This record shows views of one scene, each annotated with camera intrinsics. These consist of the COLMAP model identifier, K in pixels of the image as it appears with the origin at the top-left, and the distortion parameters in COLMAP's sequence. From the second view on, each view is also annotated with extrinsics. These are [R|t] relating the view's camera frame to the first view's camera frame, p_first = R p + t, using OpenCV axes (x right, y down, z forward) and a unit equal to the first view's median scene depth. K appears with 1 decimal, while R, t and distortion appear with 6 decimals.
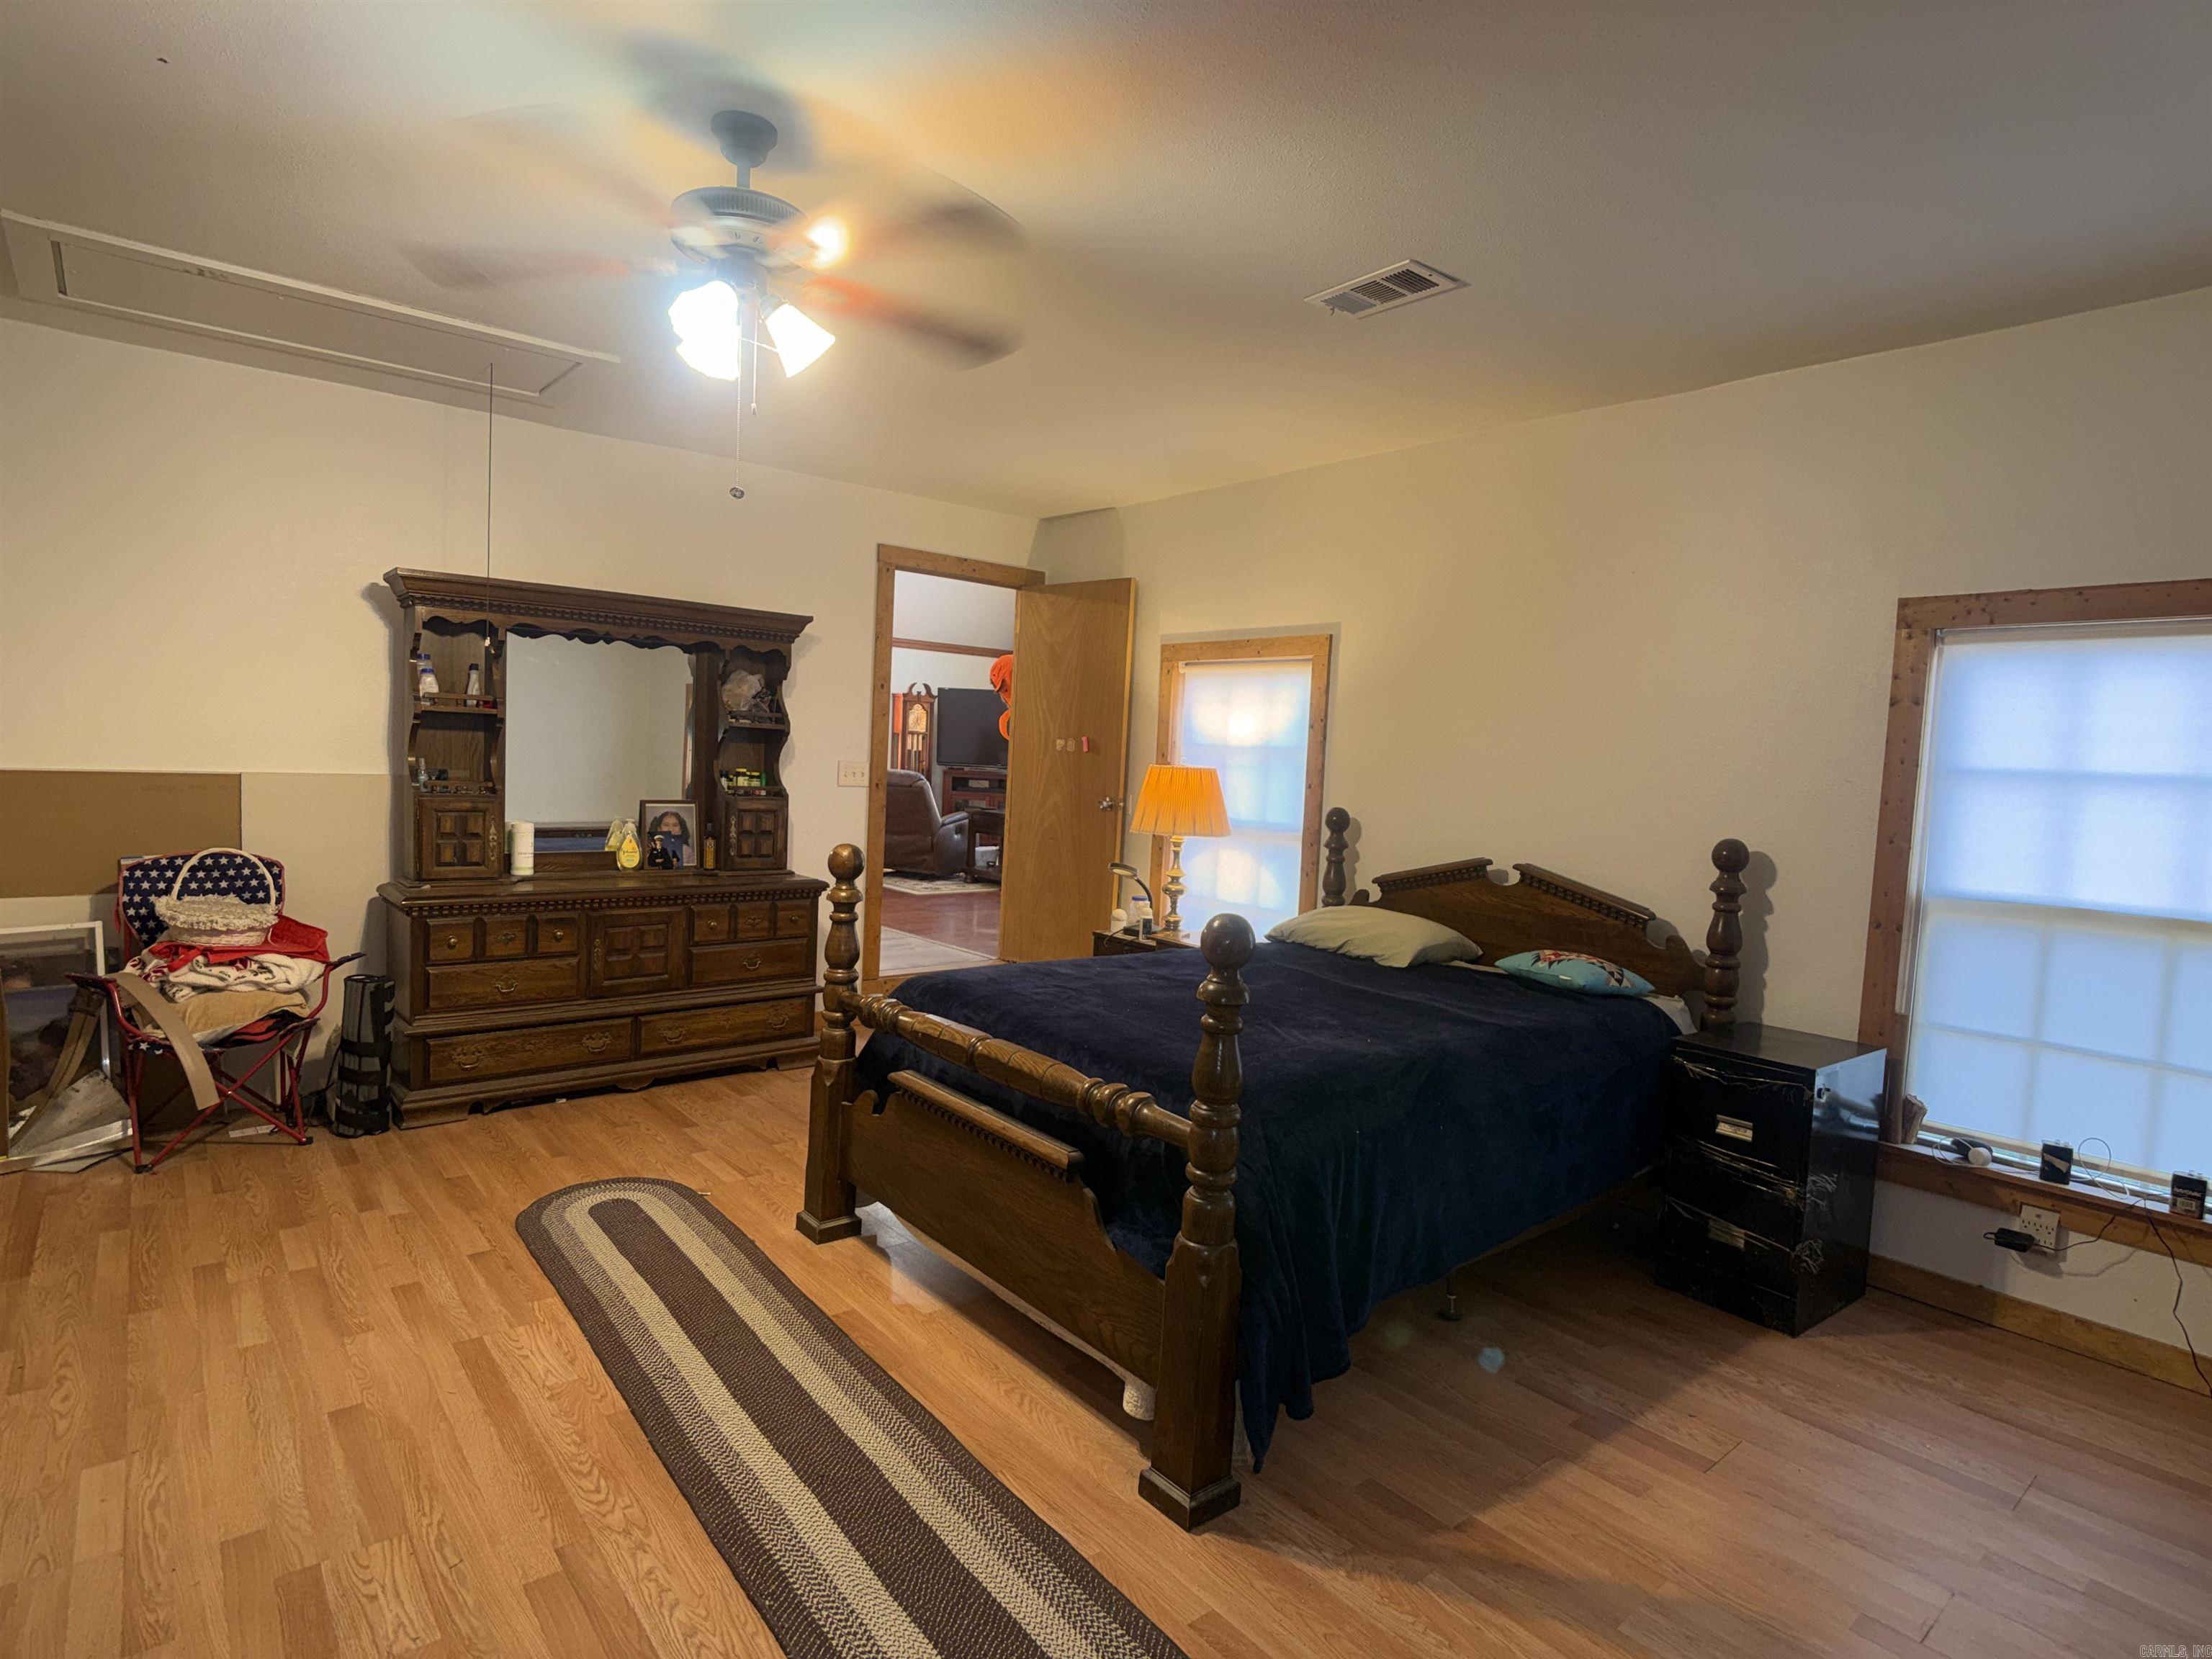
lens RADIAL K [[1176.0, 0, 1071.1], [0, 1176.0, 836.3], [0, 0, 1]] dist [-0.001871, -0.001115]
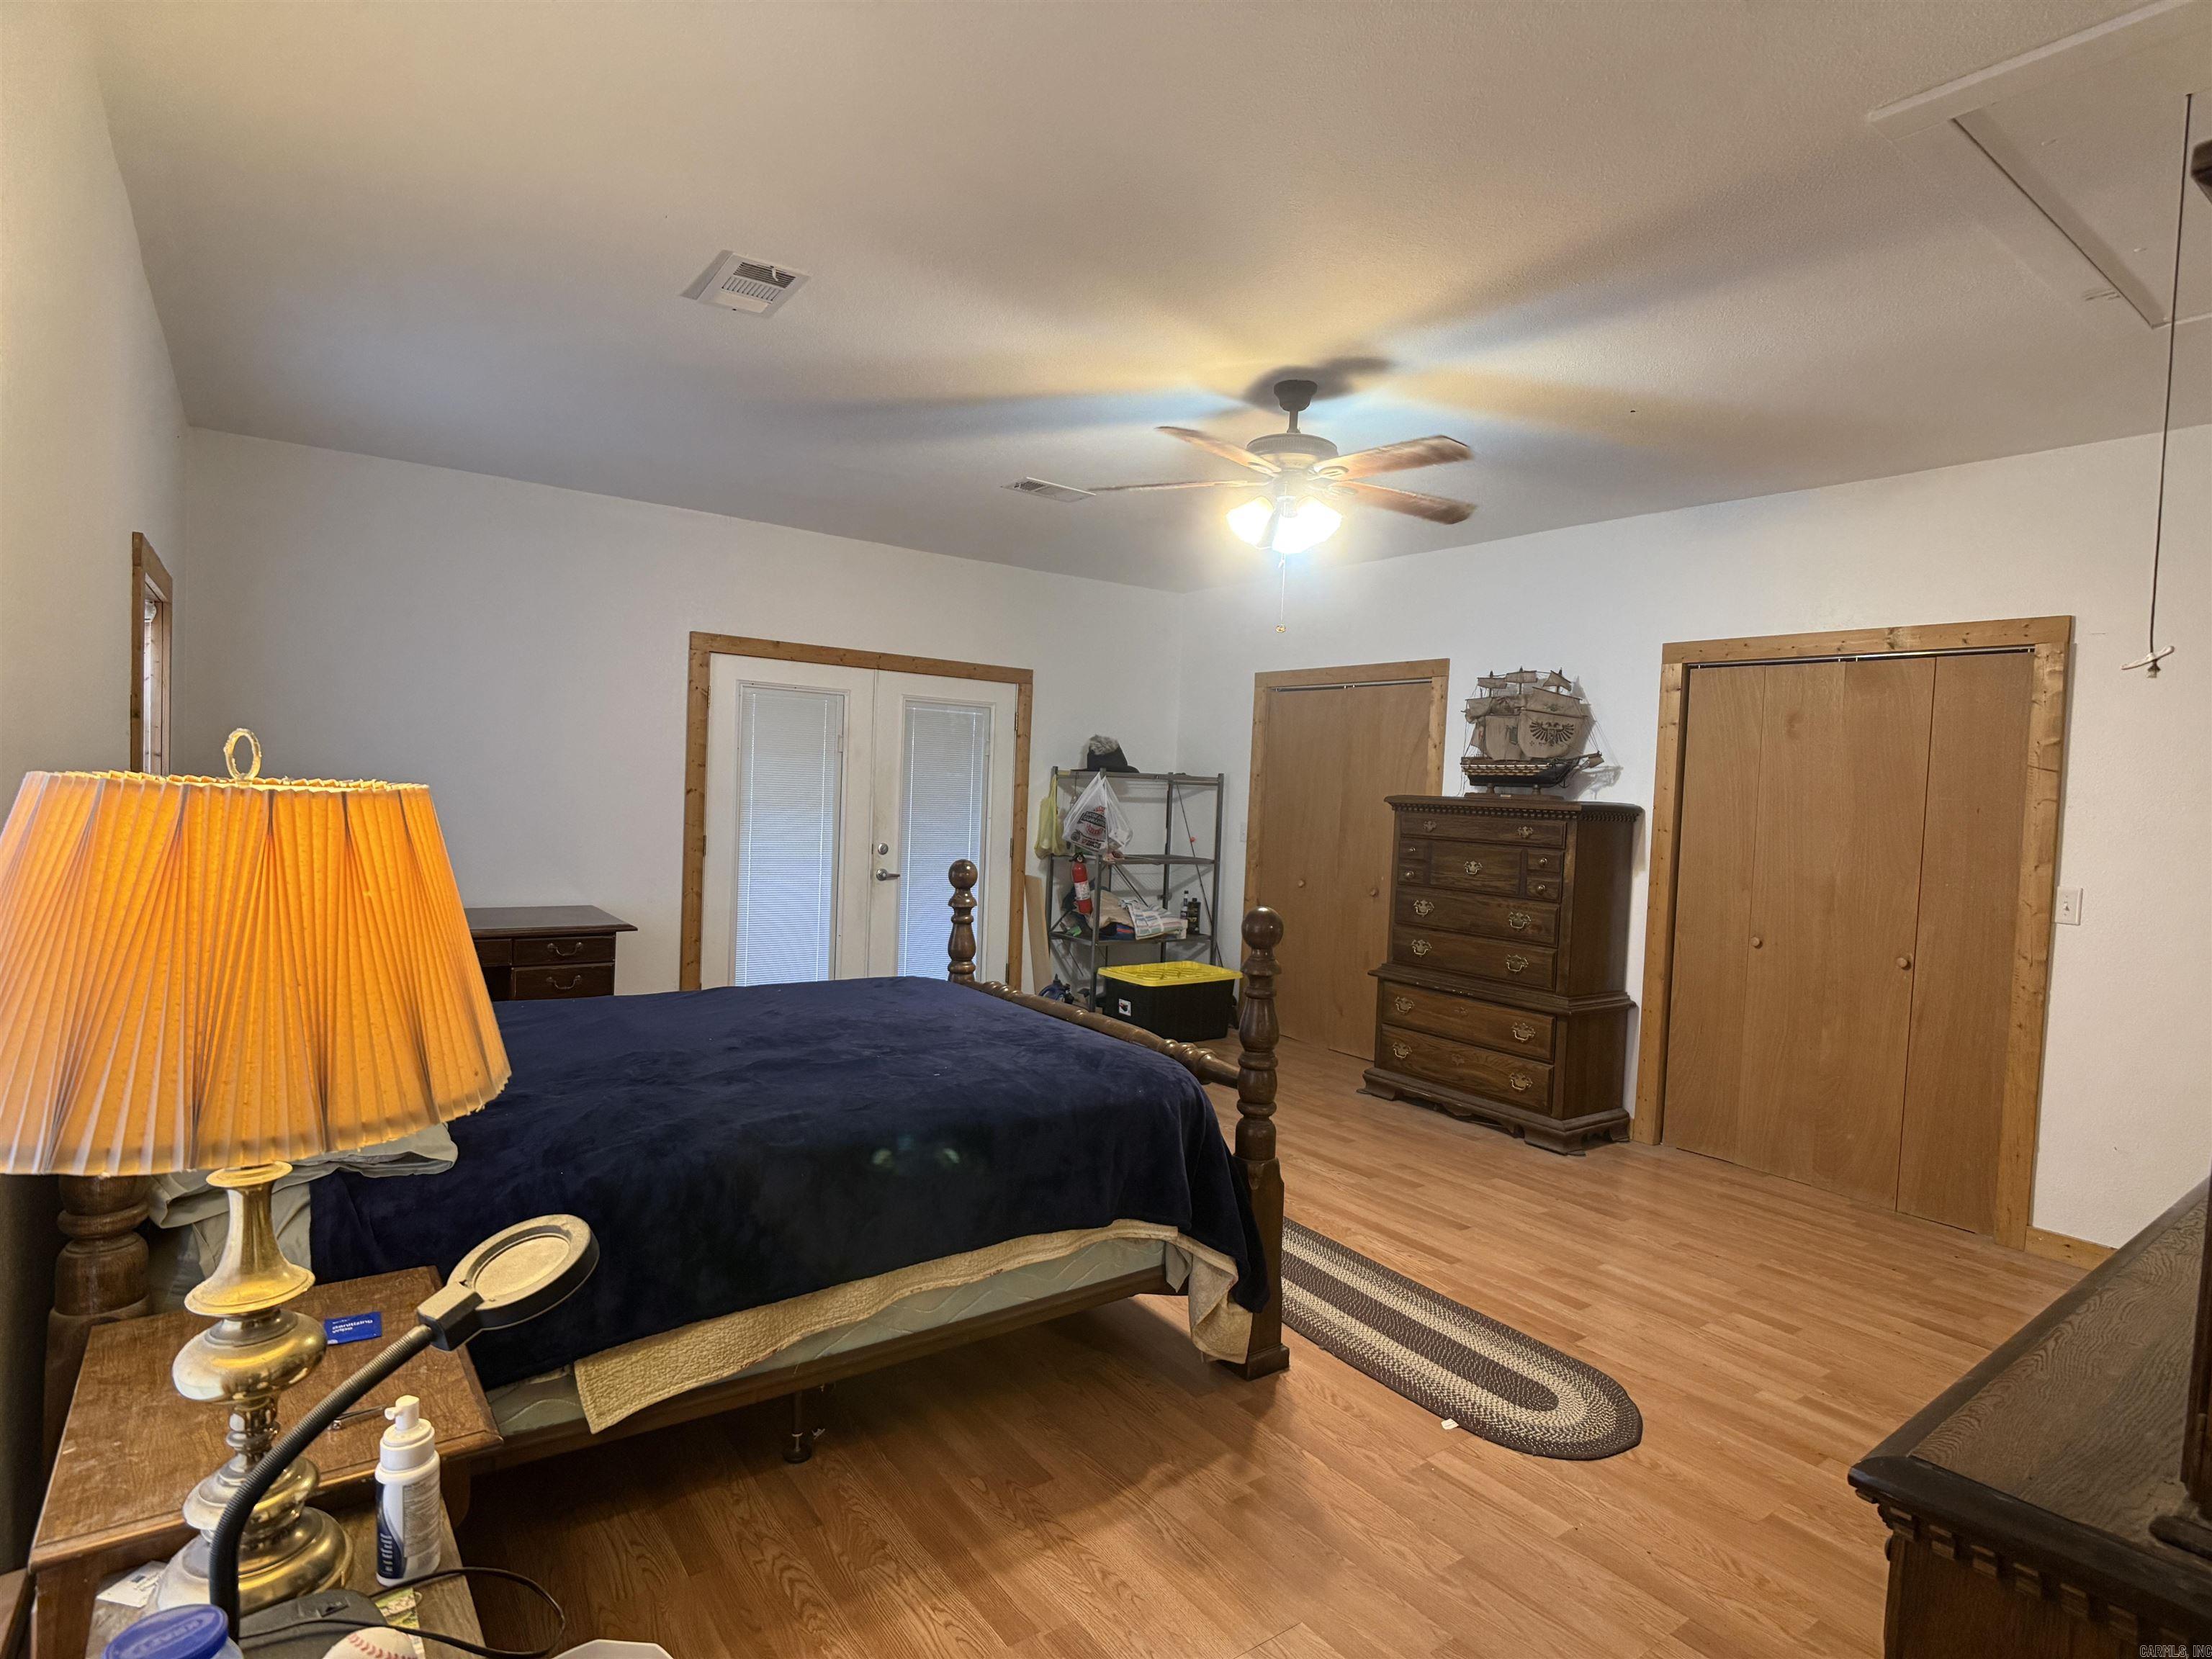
lens RADIAL K [[1176.0, 0, 1071.1], [0, 1176.0, 836.3], [0, 0, 1]] dist [-0.001871, -0.001115]
pose [[-0.993469, -0.081704, 0.079649, -0.134732], [-0.073074, 0.991696, 0.105830, -0.149587], [-0.087634, 0.099319, -0.991189, 2.151596]]
